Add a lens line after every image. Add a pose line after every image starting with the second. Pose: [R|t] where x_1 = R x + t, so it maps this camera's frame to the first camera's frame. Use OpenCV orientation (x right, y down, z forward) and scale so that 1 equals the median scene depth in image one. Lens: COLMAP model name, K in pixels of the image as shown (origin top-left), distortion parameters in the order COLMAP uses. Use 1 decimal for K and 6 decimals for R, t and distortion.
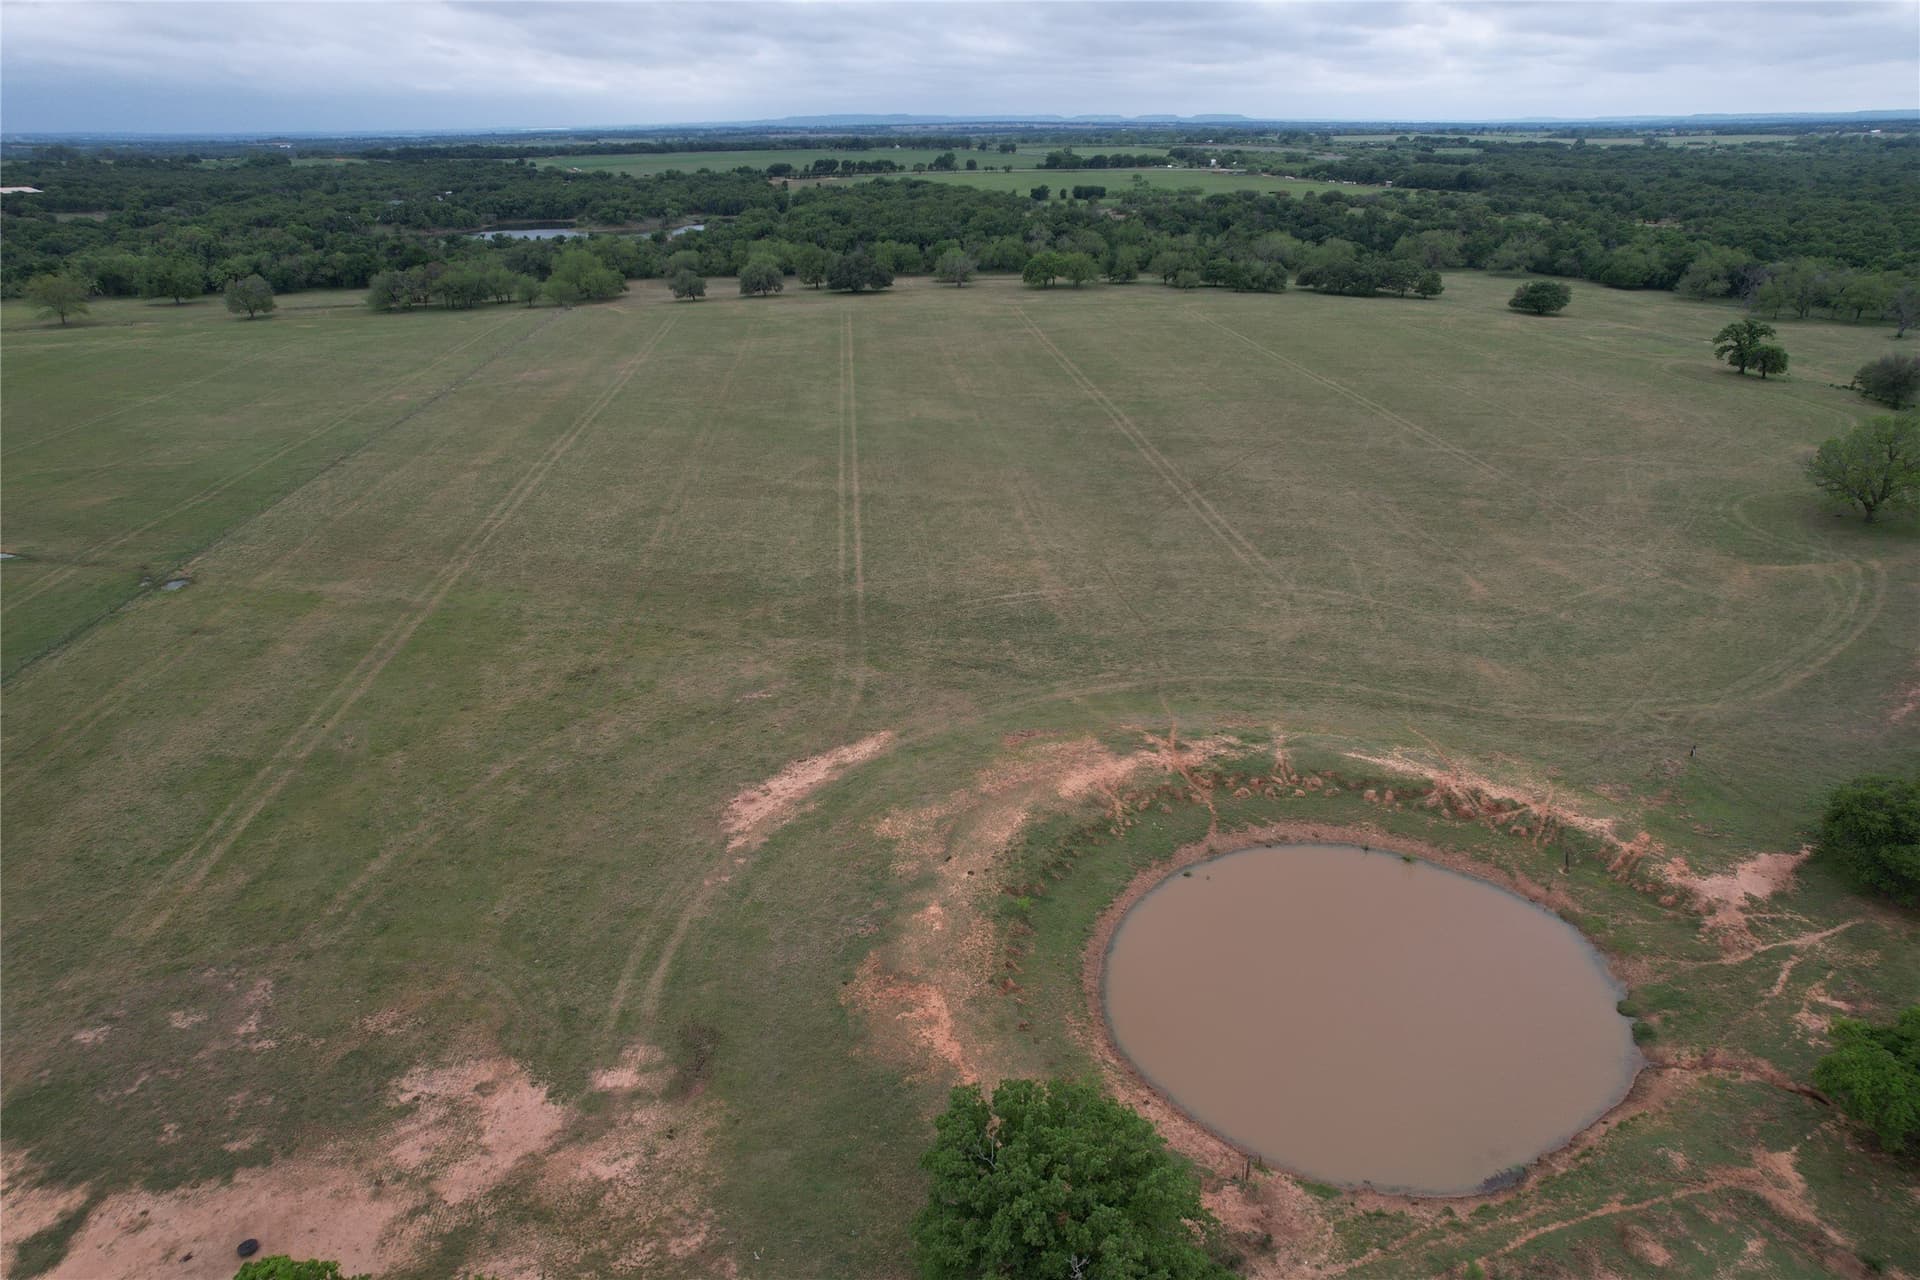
lens RADIAL K [[1236.8, 0, 968.7], [0, 1236.8, 635.7], [0, 0, 1]] dist [-0.087463, 0.084170]
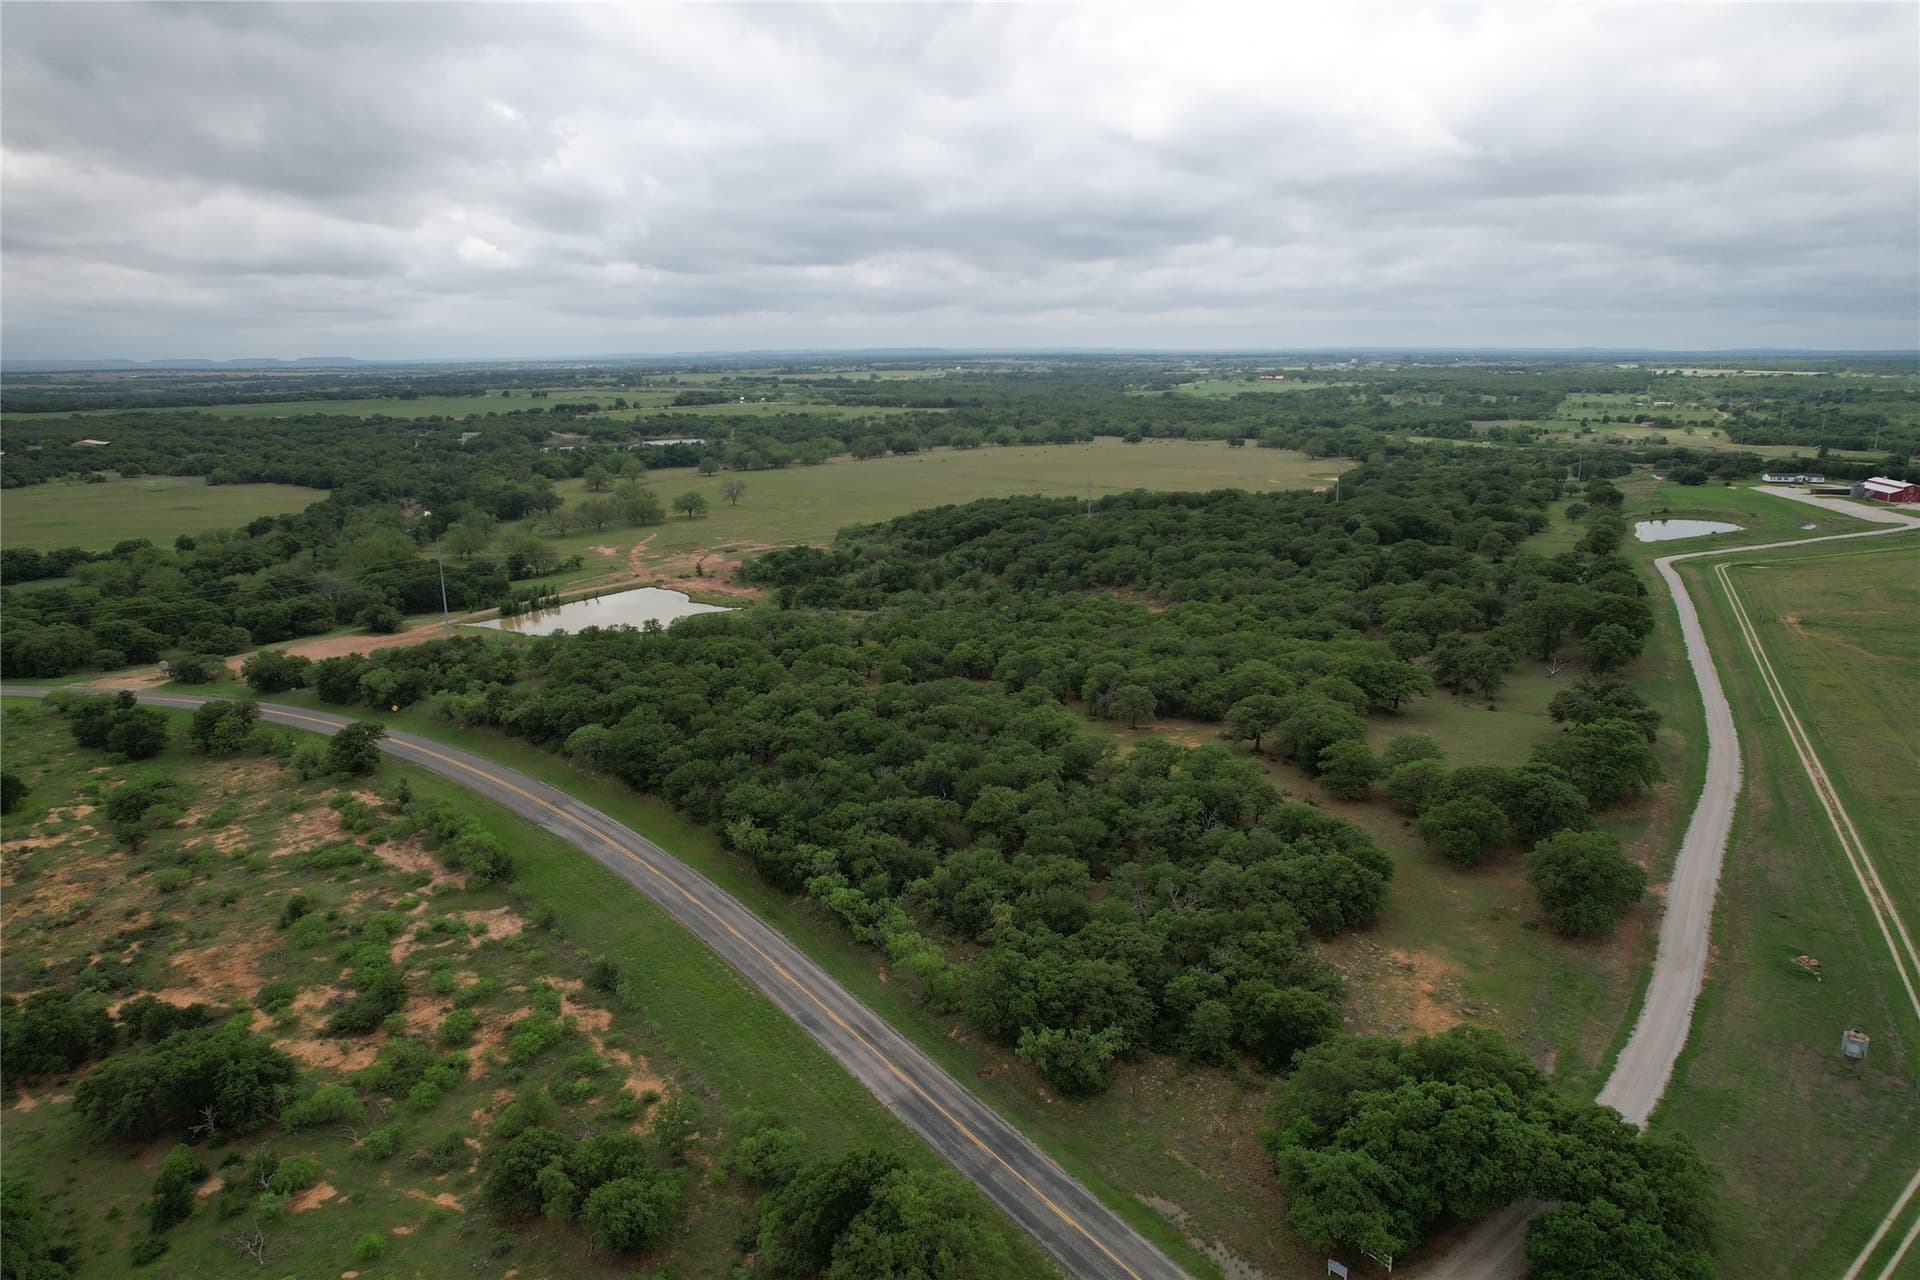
lens RADIAL K [[1236.8, 0, 968.7], [0, 1236.8, 635.7], [0, 0, 1]] dist [-0.087463, 0.084170]
pose [[0.767482, -0.144353, 0.624607, -1.006394], [0.251337, 0.964069, -0.086023, 0.189596], [-0.589747, 0.223008, 0.776187, -0.541955]]
